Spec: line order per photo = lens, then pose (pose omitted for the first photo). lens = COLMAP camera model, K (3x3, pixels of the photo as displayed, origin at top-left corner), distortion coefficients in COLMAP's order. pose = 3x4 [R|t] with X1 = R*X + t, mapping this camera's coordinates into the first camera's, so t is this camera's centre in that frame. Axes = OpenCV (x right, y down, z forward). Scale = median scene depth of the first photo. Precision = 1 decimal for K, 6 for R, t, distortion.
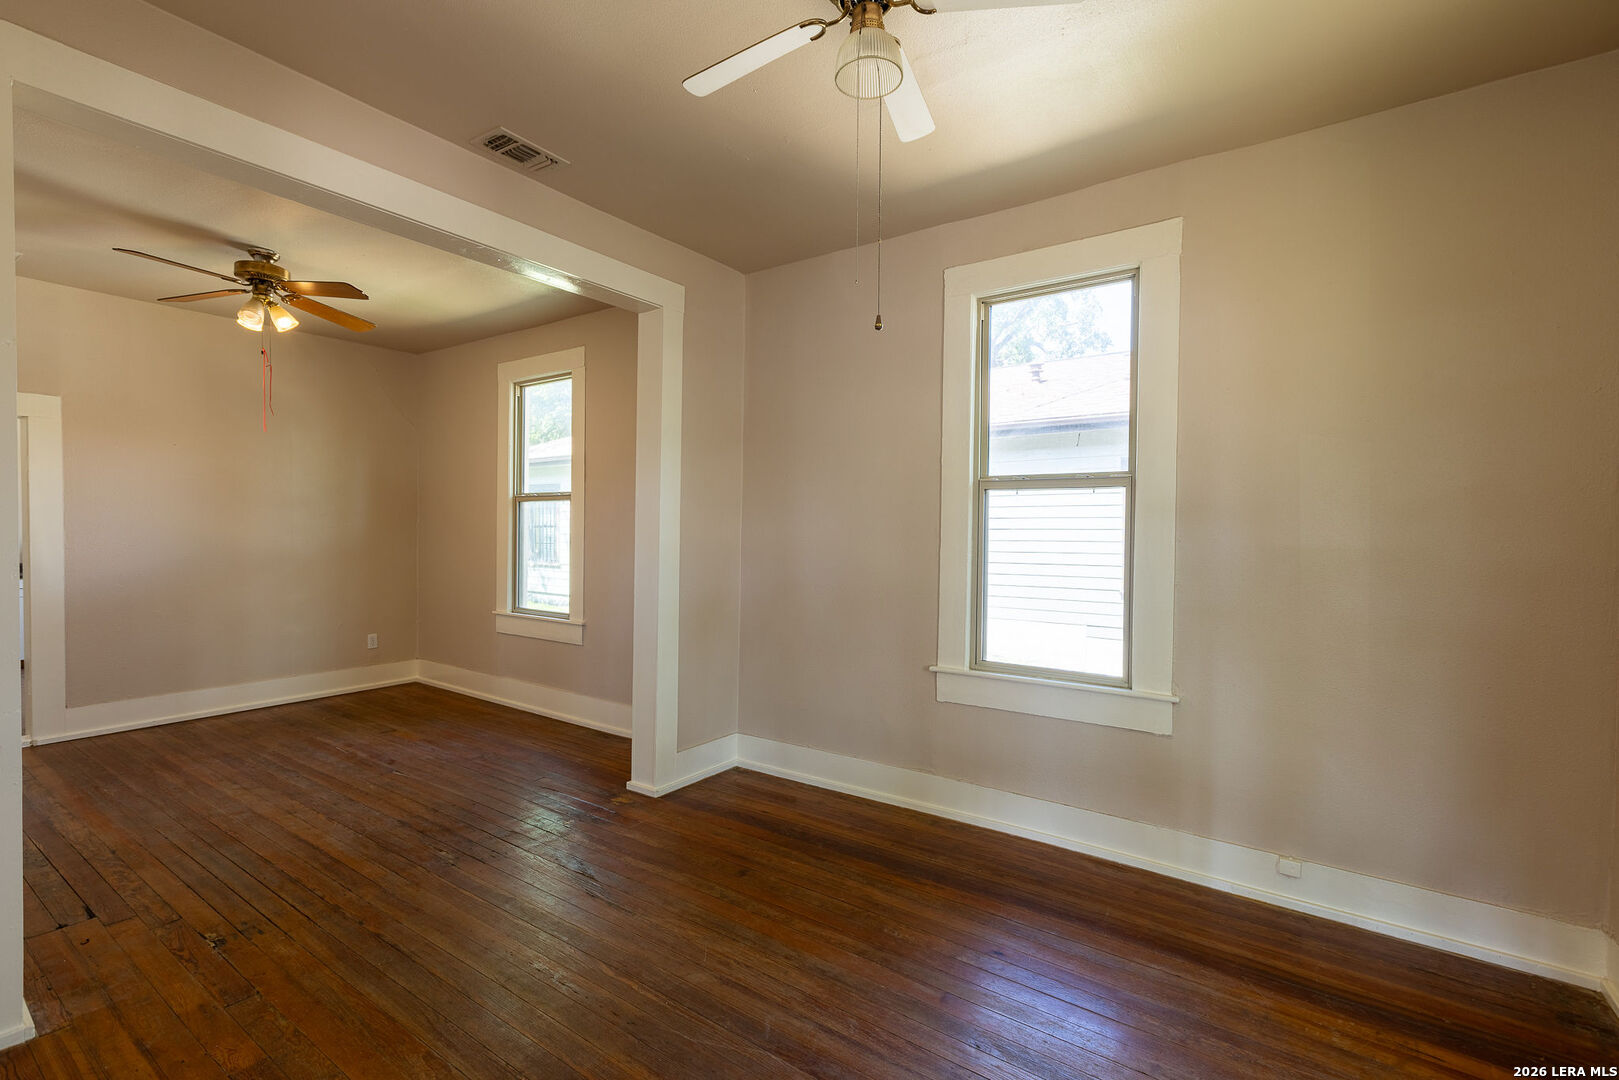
lens RADIAL K [[732.5, 0, 815.0], [0, 732.5, 537.1], [0, 0, 1]] dist [-0.002744, -0.000451]
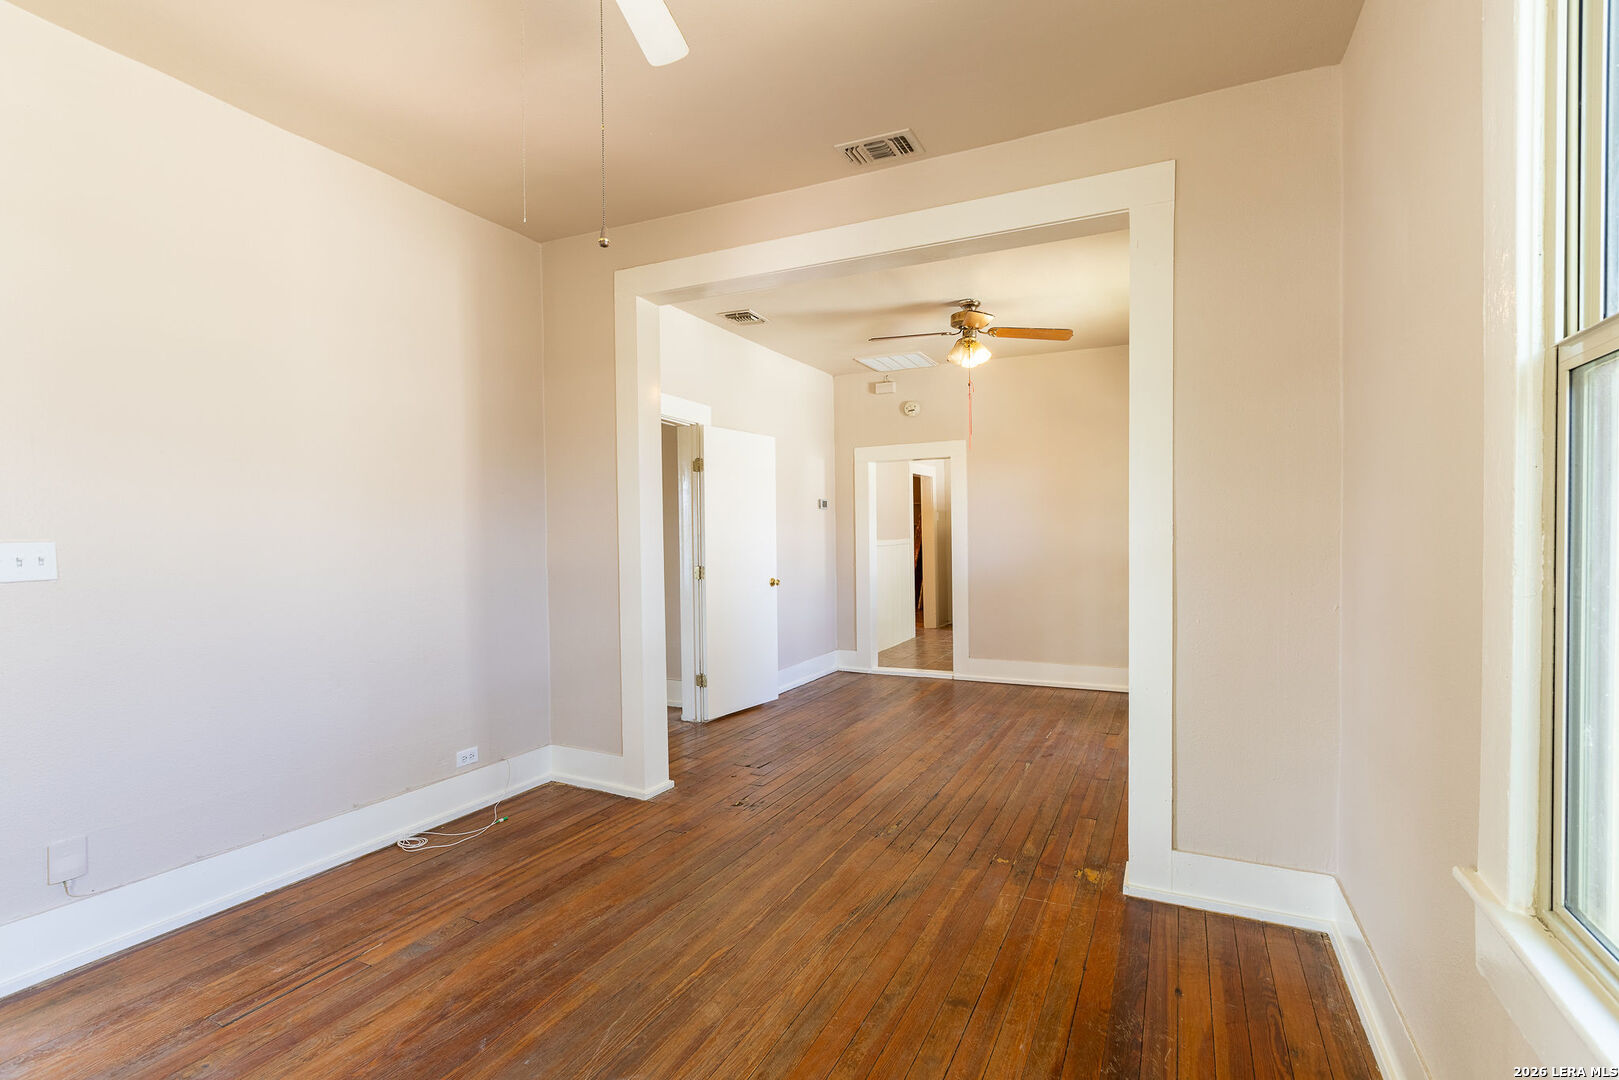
lens RADIAL K [[751.2, 0, 814.4], [0, 751.2, 543.5], [0, 0, 1]] dist [-0.003042, -0.000548]
pose [[0.167709, 0.008983, -0.985796, 0.599865], [-0.011090, 0.999912, 0.007225, 0.008220], [0.985774, 0.009720, 0.167794, 0.741138]]
